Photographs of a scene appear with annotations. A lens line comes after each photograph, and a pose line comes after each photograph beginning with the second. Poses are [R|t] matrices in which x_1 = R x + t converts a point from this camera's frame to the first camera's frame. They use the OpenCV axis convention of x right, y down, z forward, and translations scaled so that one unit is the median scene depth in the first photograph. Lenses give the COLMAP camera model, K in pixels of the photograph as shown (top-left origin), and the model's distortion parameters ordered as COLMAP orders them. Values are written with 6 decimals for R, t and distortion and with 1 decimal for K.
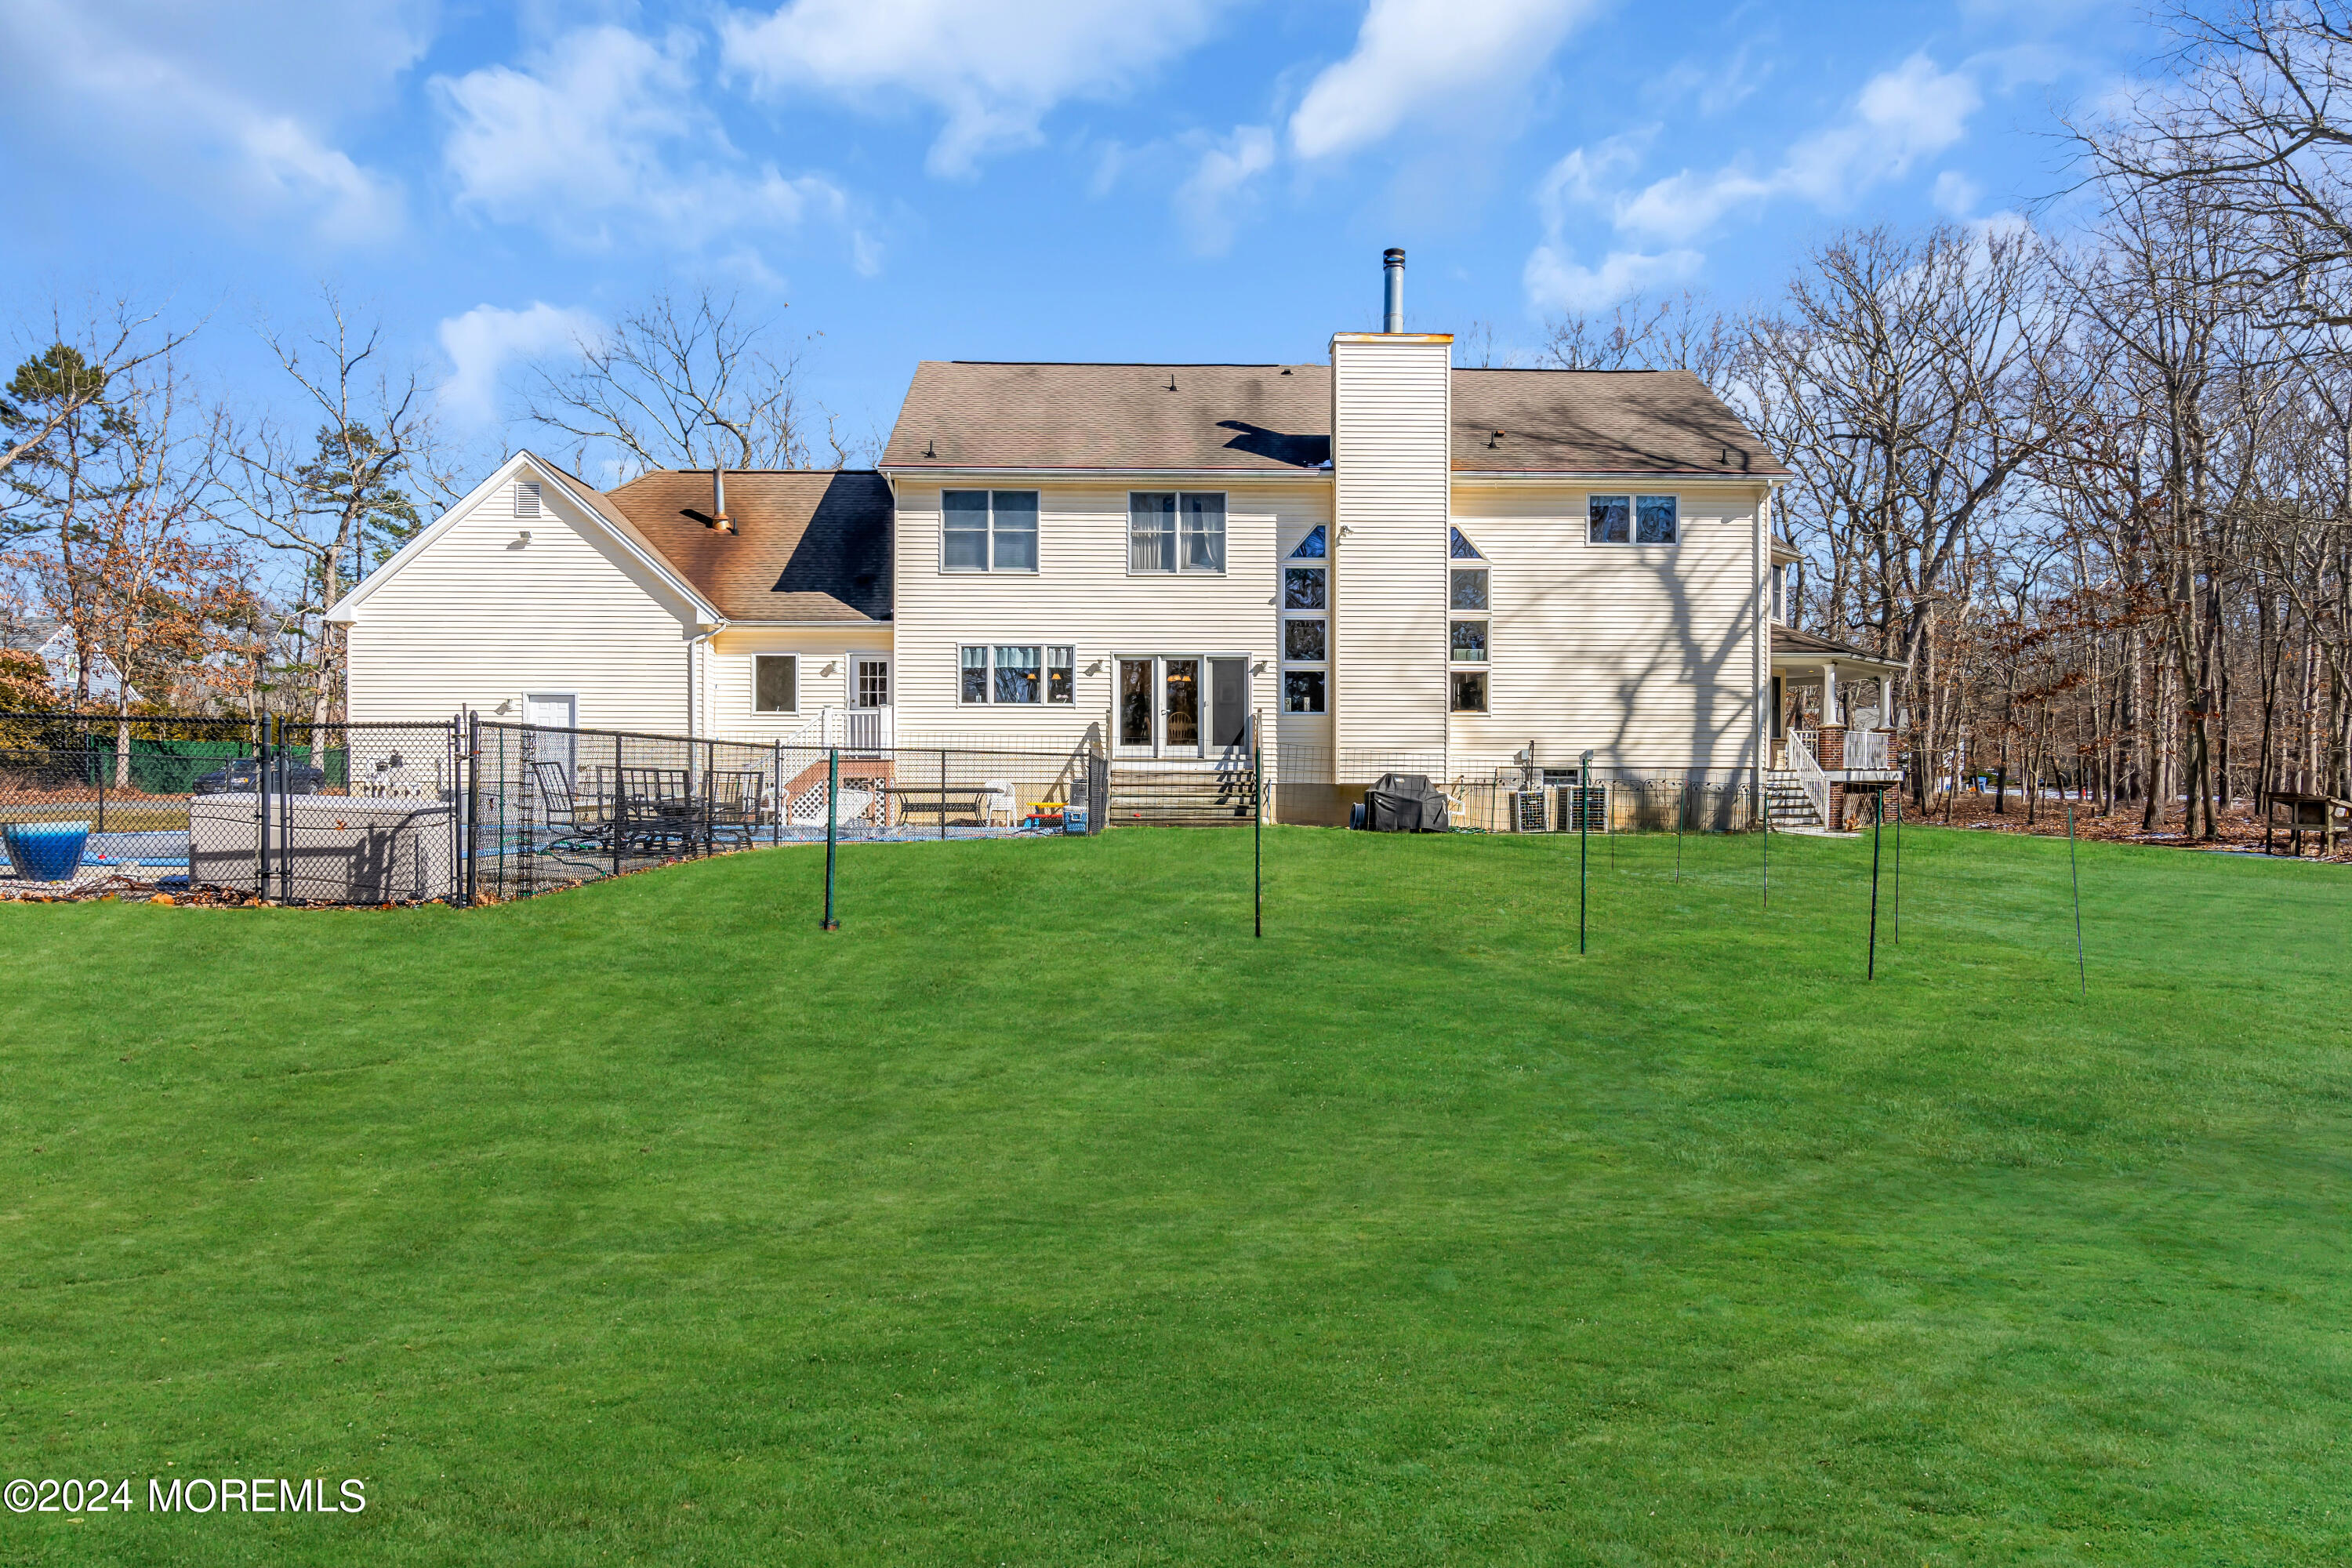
lens RADIAL K [[1513.5, 0, 1176.0], [0, 1513.5, 784.0], [0, 0, 1]] dist [0.016751, -0.001886]
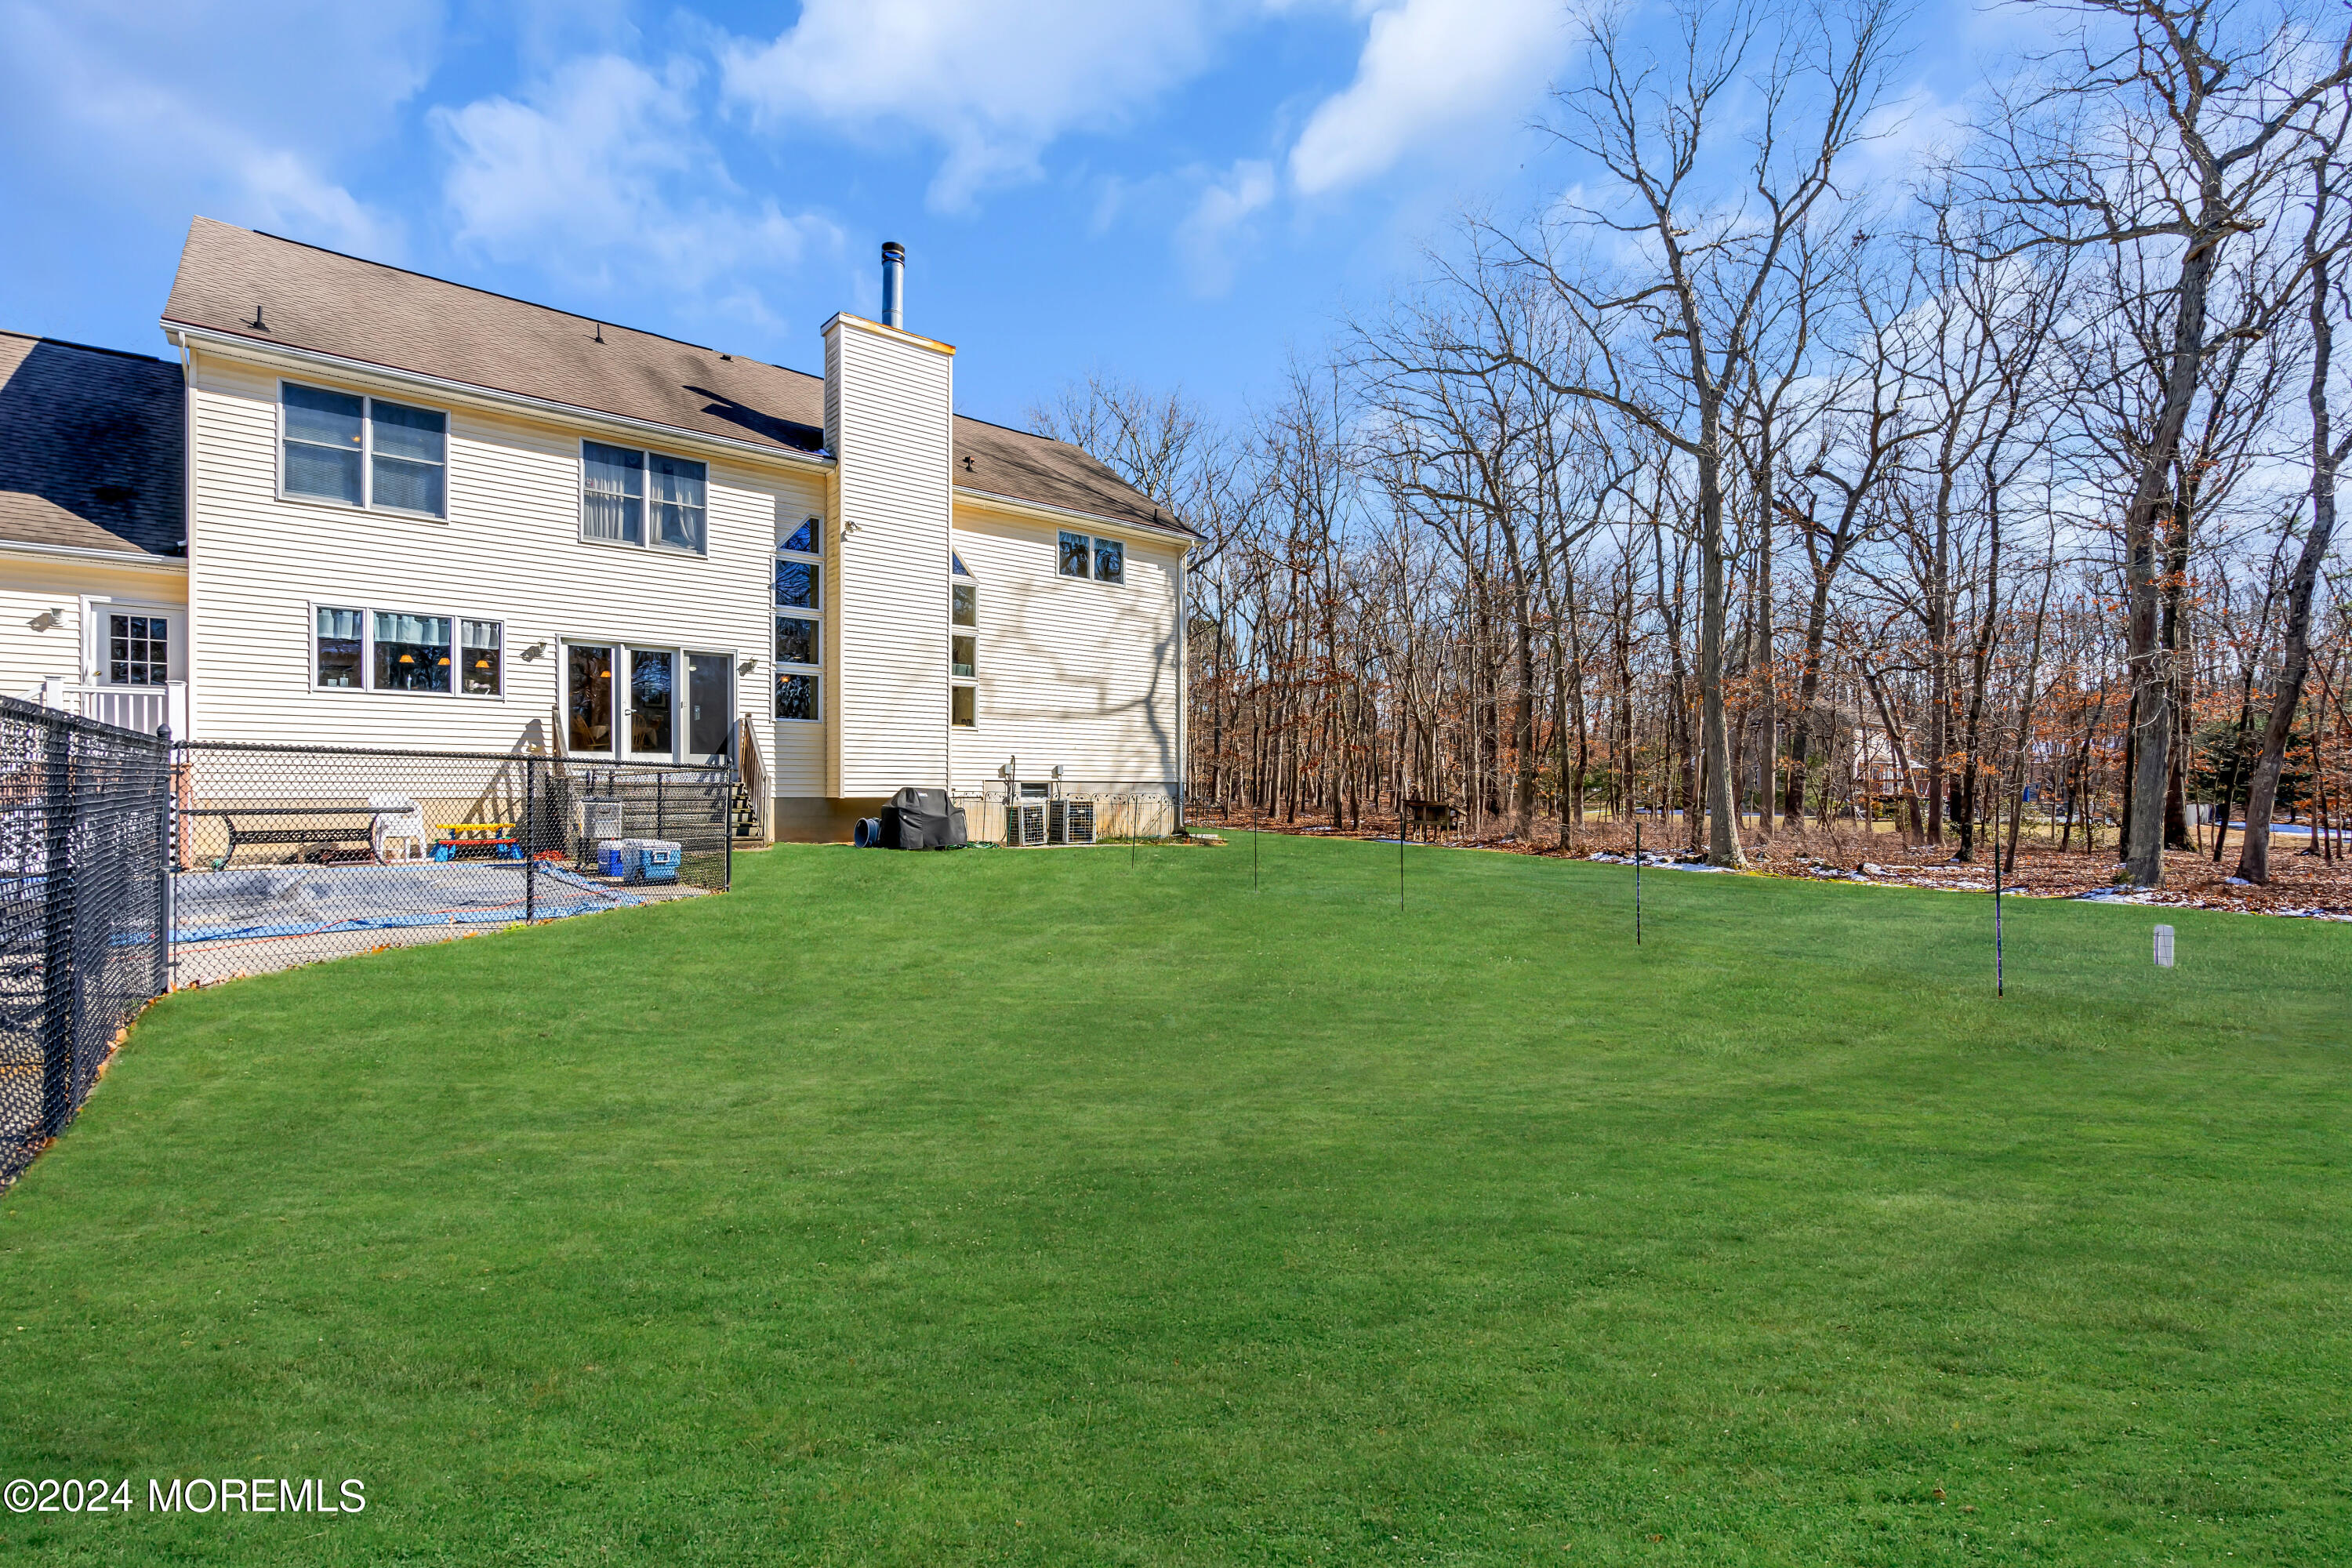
lens RADIAL K [[1058.7, 0, 1176.2], [0, 1058.7, 795.0], [0, 0, 1]] dist [-0.001063, 0.001471]
pose [[0.786434, -0.001431, 0.617672, -0.131025], [-0.004722, 0.999954, 0.008329, -0.008110], [-0.617656, -0.009467, 0.786391, 0.355152]]
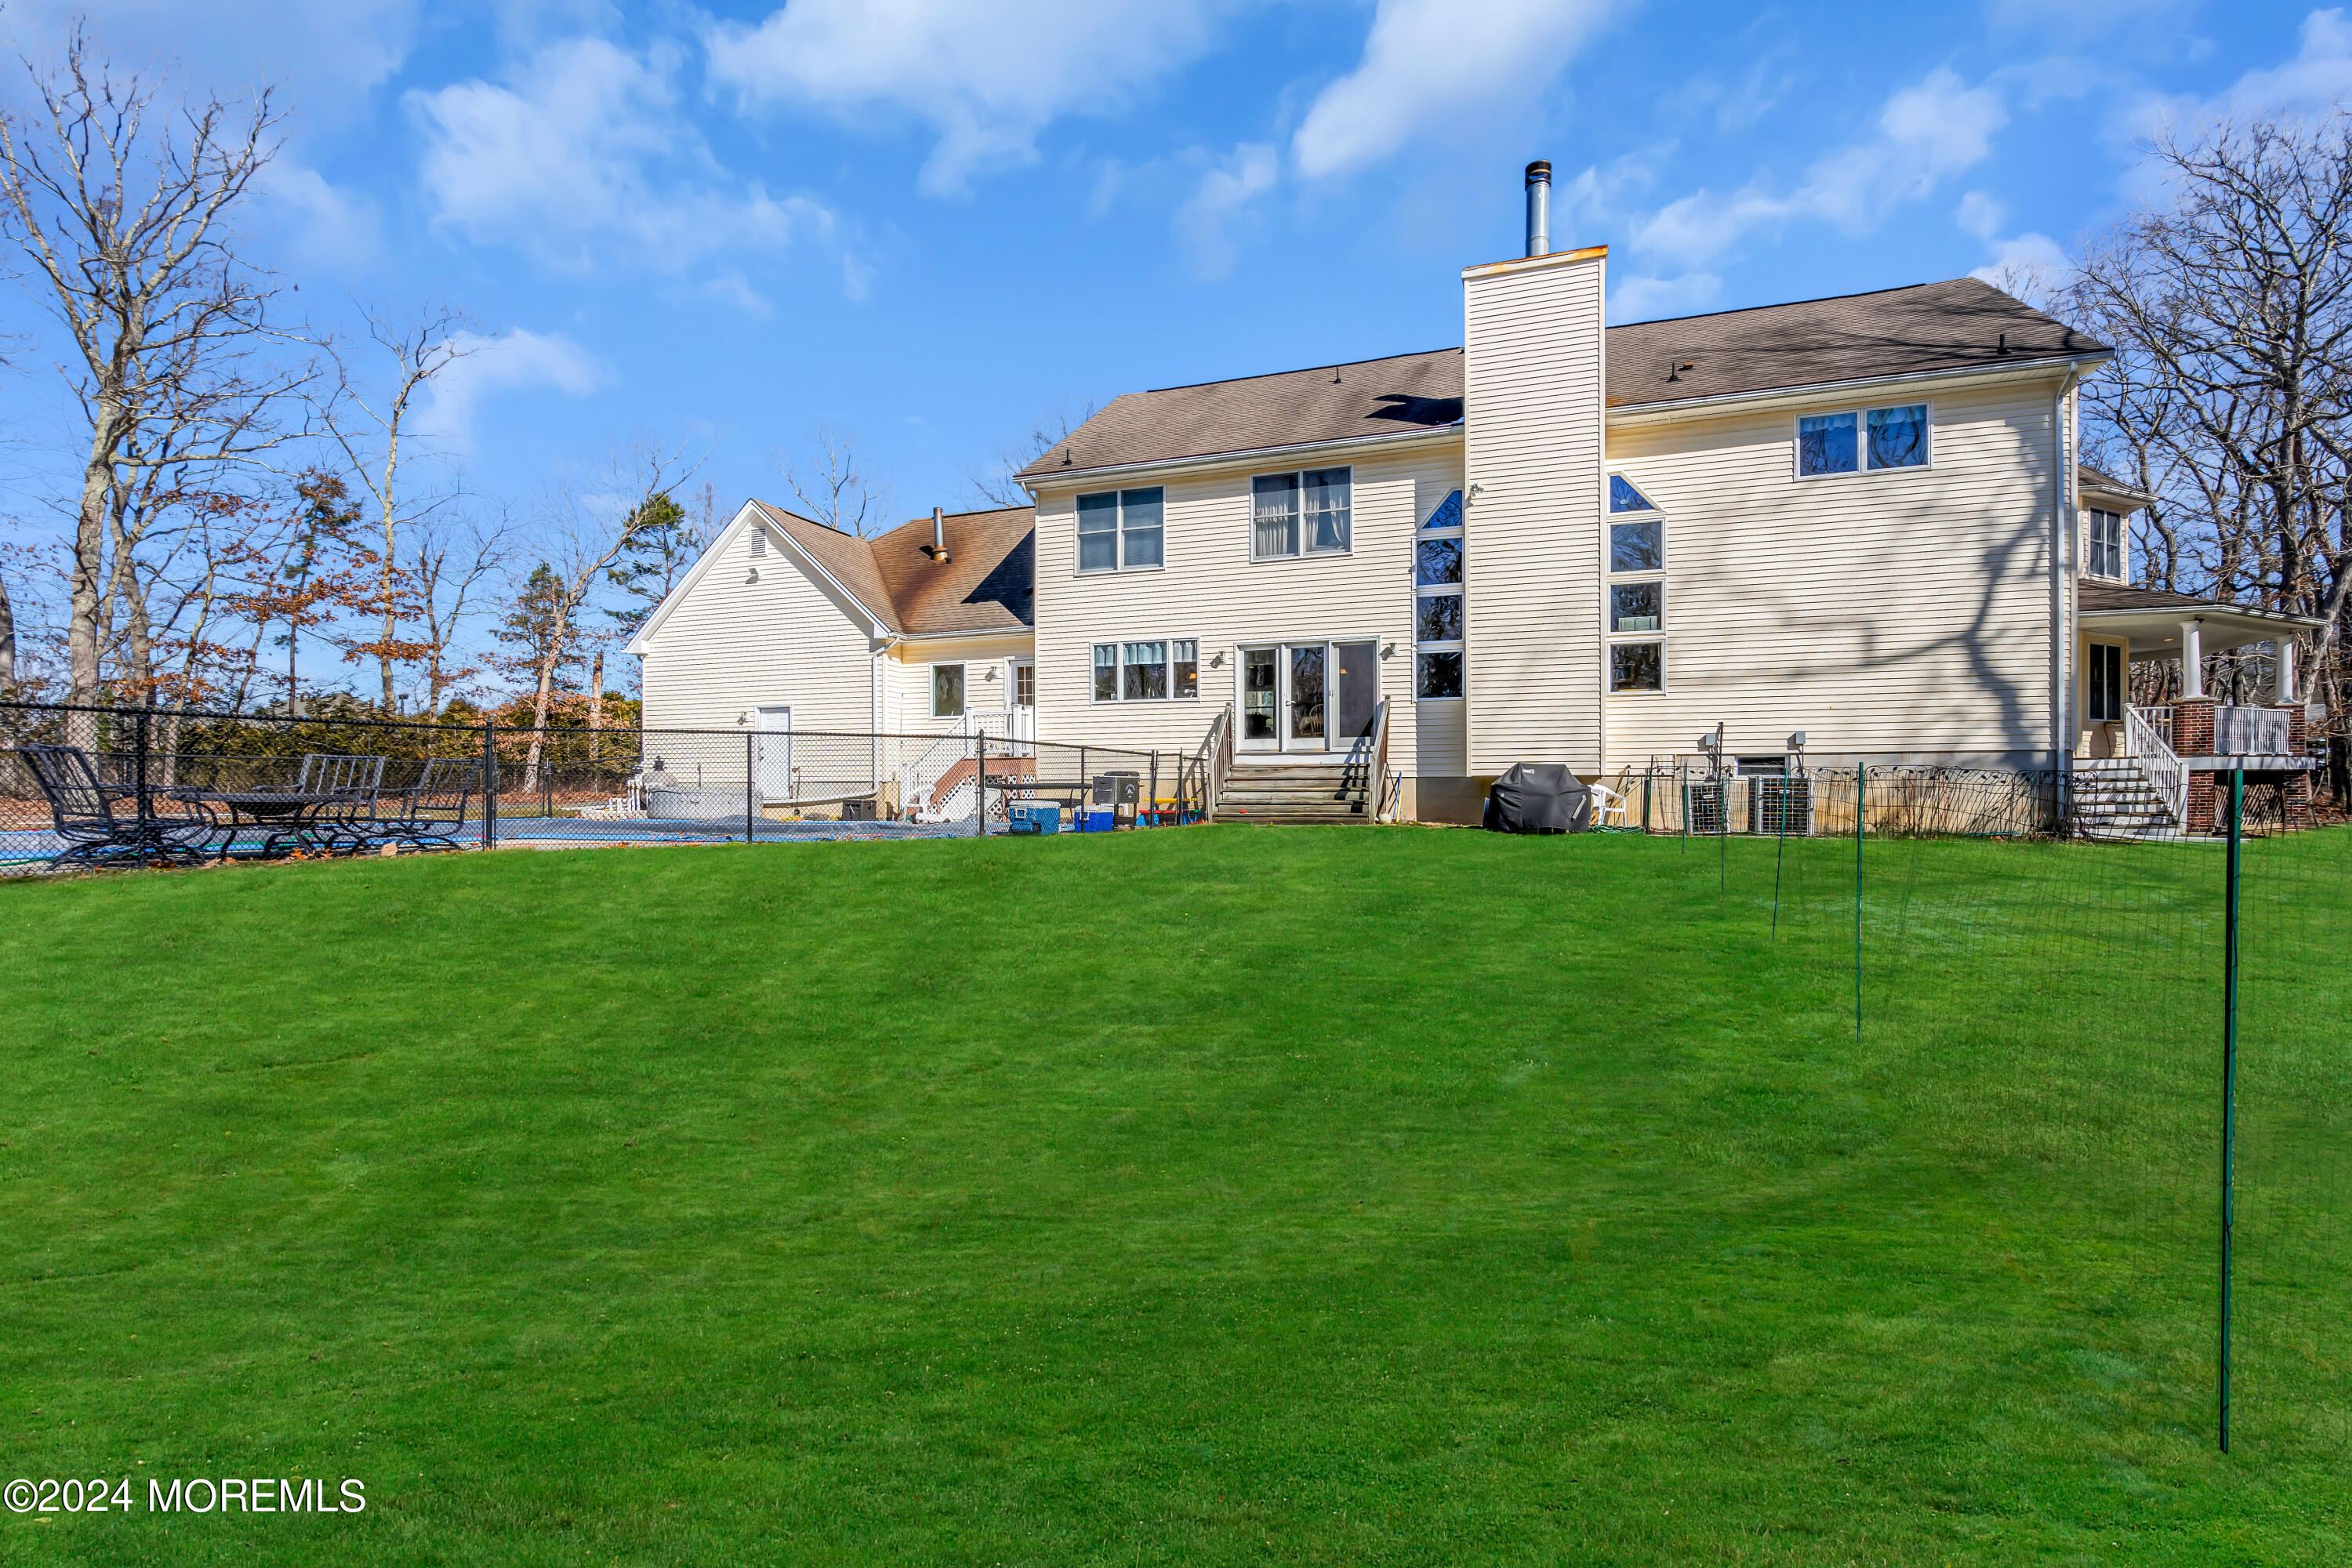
lens RADIAL K [[1058.7, 0, 1176.2], [0, 1058.7, 795.0], [0, 0, 1]] dist [-0.001063, 0.001471]
pose [[0.929915, -0.003521, -0.367757, 0.171357], [0.005556, 0.999975, 0.004475, 0.006864], [0.367731, -0.006204, 0.929911, 0.354023]]
